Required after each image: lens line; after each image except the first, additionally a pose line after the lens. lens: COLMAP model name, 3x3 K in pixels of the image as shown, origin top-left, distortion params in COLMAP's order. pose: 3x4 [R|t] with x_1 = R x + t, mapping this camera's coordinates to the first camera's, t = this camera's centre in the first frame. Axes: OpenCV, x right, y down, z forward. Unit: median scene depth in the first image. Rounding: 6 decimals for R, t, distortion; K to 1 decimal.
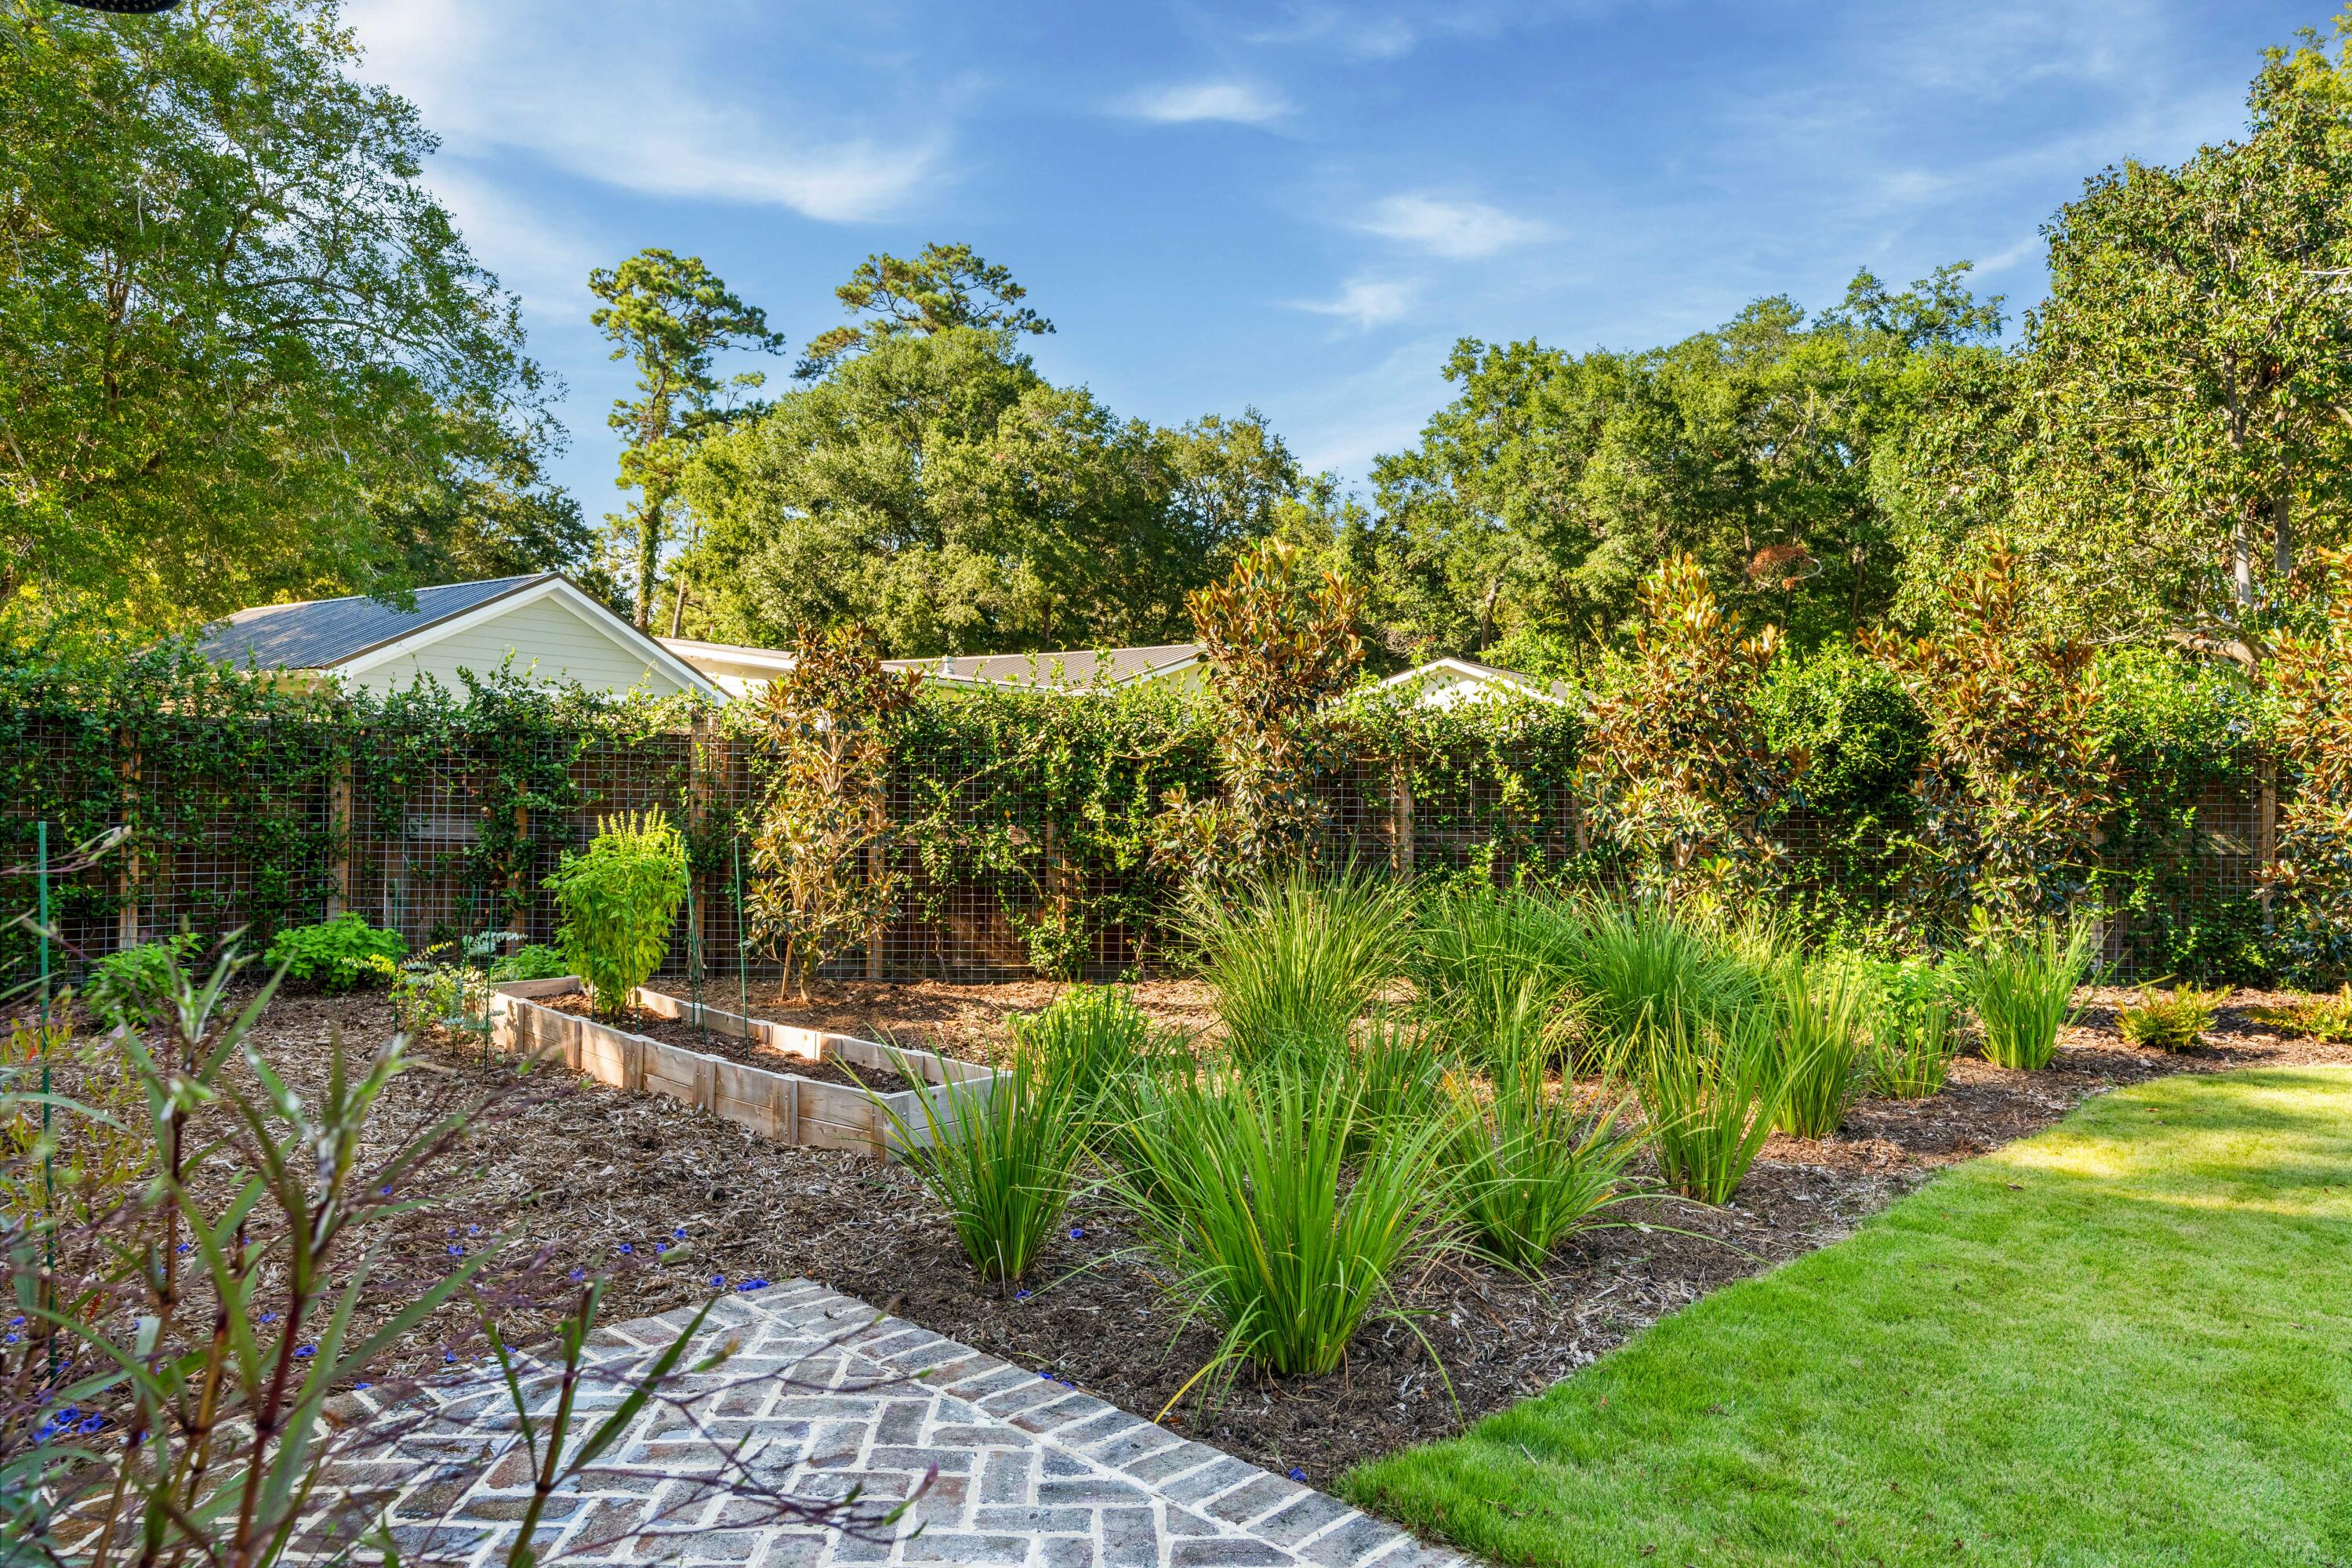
lens RADIAL K [[1486.6, 0, 1176.0], [0, 1486.6, 784.0], [0, 0, 1]] dist [-0.008653, -0.001080]
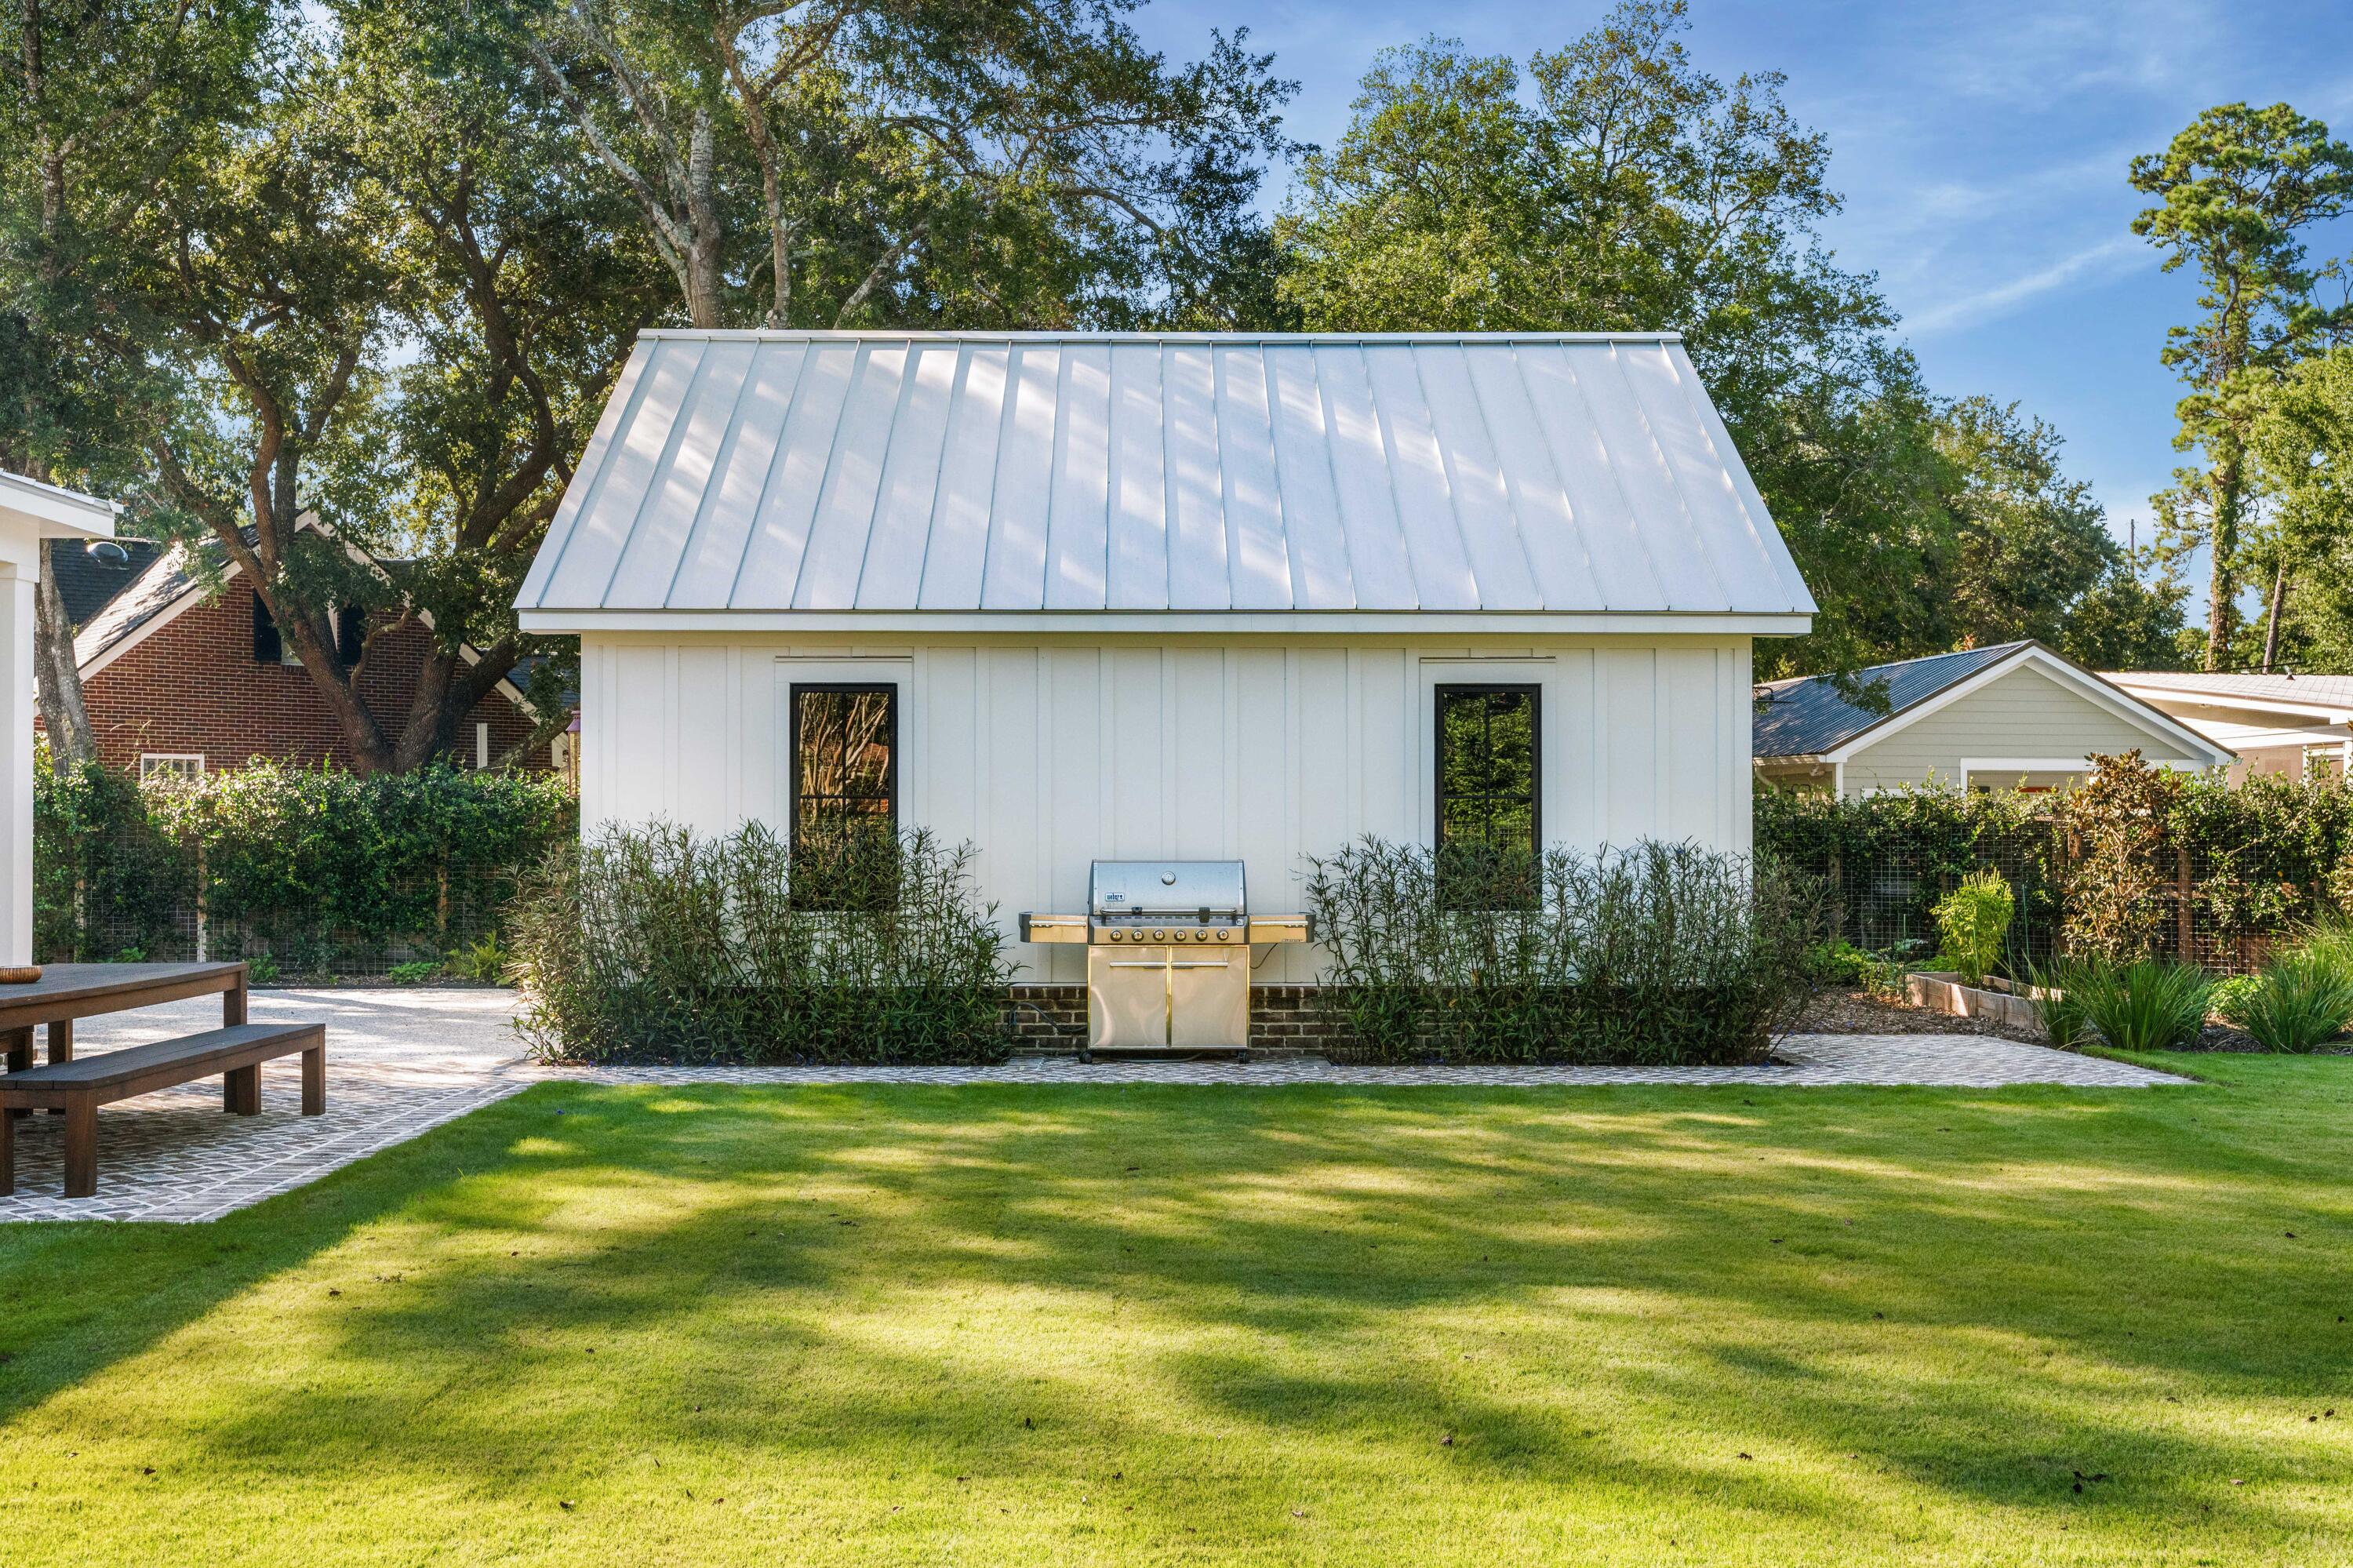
lens RADIAL K [[2353.2, 0, 1176.5], [0, 2353.2, 784.0], [0, 0, 1]] dist [-0.009960, 0.008968]
pose [[0.702992, -0.035275, -0.710322, 0.094052], [0.014992, 0.999282, -0.034787, -0.000336], [0.711040, 0.013806, 0.703016, -0.162941]]
